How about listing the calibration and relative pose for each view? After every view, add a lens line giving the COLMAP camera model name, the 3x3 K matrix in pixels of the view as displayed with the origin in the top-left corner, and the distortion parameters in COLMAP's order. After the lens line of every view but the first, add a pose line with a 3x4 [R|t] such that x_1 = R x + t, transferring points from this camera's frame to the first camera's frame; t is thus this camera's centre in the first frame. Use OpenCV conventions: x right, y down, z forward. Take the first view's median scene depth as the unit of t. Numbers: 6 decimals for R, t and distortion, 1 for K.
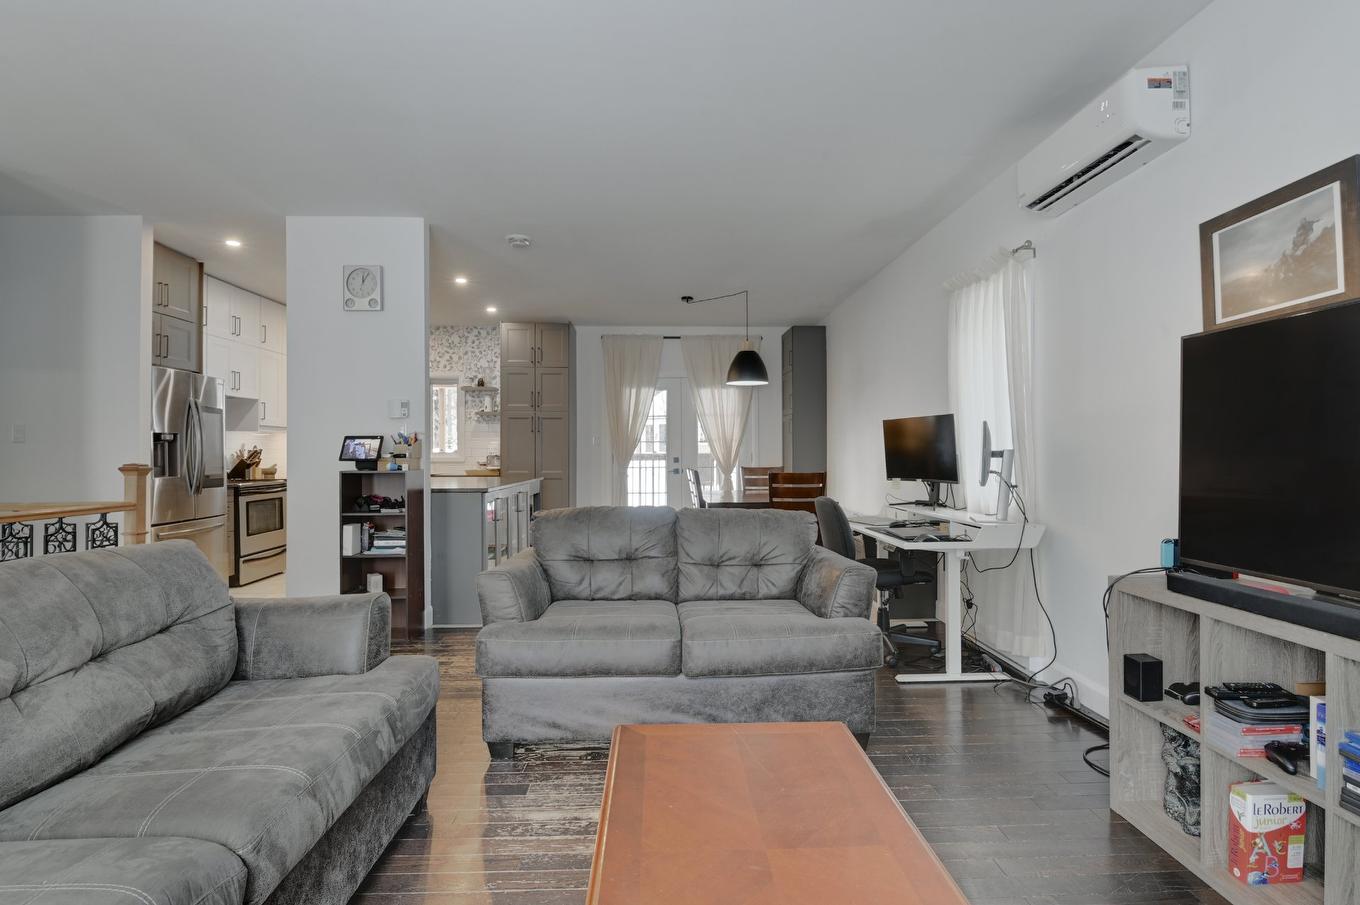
lens RADIAL K [[667.9, 0, 685.6], [0, 667.9, 453.4], [0, 0, 1]] dist [0.003667, -0.000538]
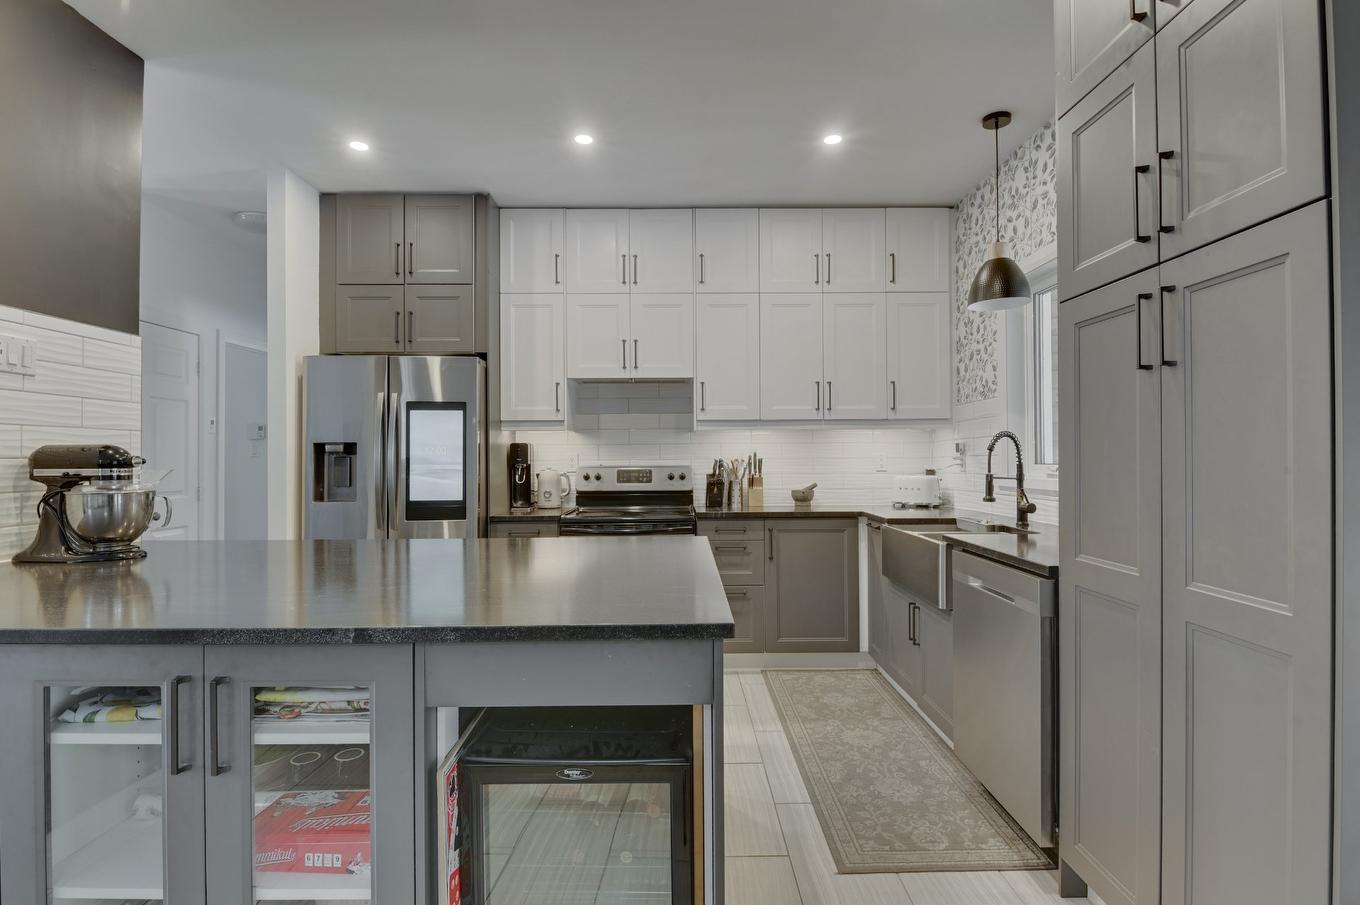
lens RADIAL K [[656.2, 0, 684.3], [0, 656.2, 450.7], [0, 0, 1]] dist [0.004624, -0.012212]
pose [[-0.034825, -0.007844, -0.999363, -0.032787], [0.007284, 0.999941, -0.008103, -0.008068], [0.999367, -0.007562, -0.034766, 0.863439]]
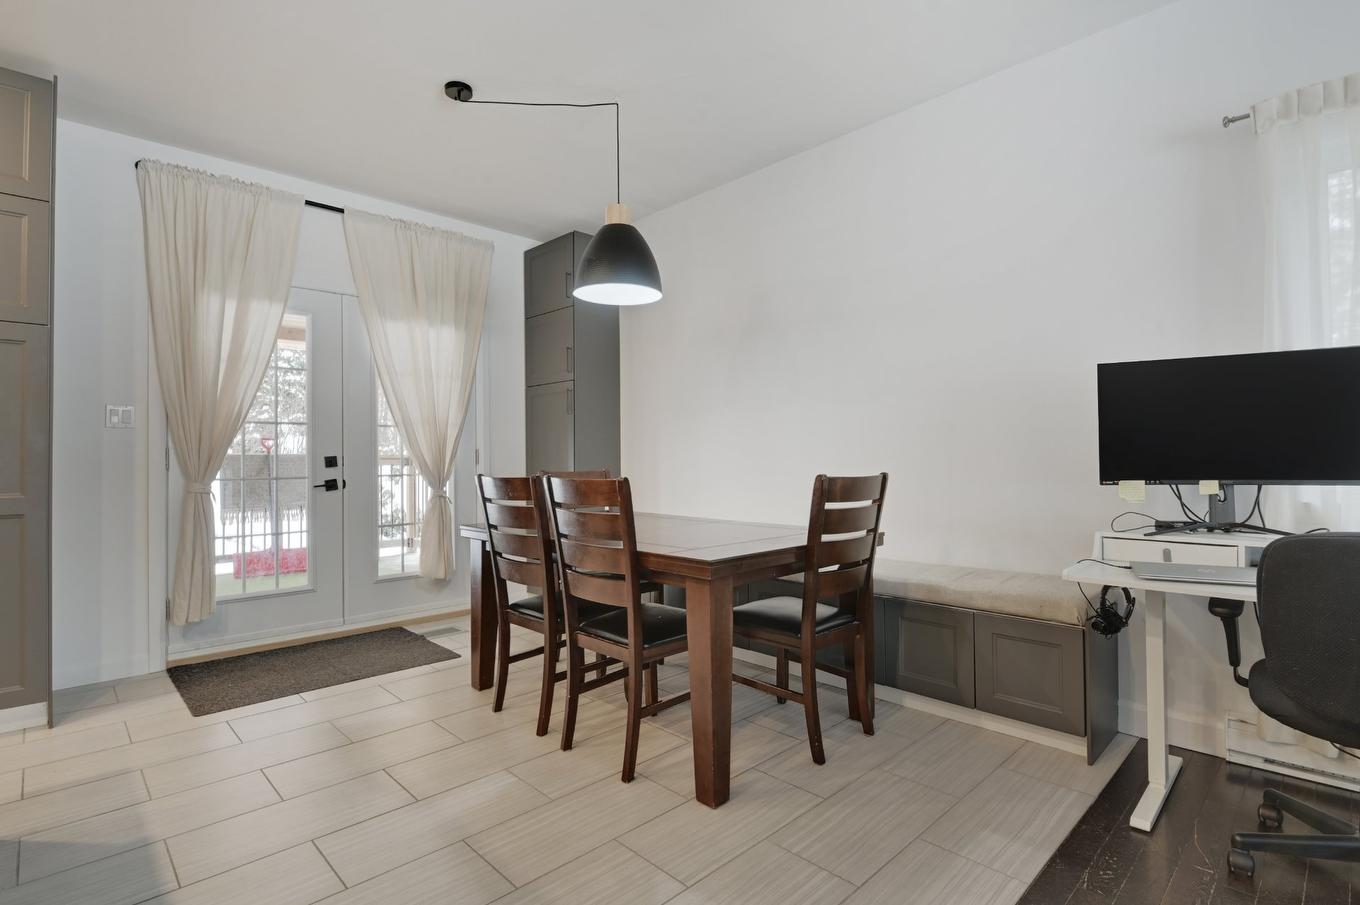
lens RADIAL K [[656.2, 0, 684.3], [0, 656.2, 450.7], [0, 0, 1]] dist [0.004624, -0.012212]
pose [[0.742188, 0.006282, 0.670162, -0.154452], [0.005560, 0.999864, -0.015531, 0.011711], [-0.670168, 0.015253, 0.742052, 0.513908]]
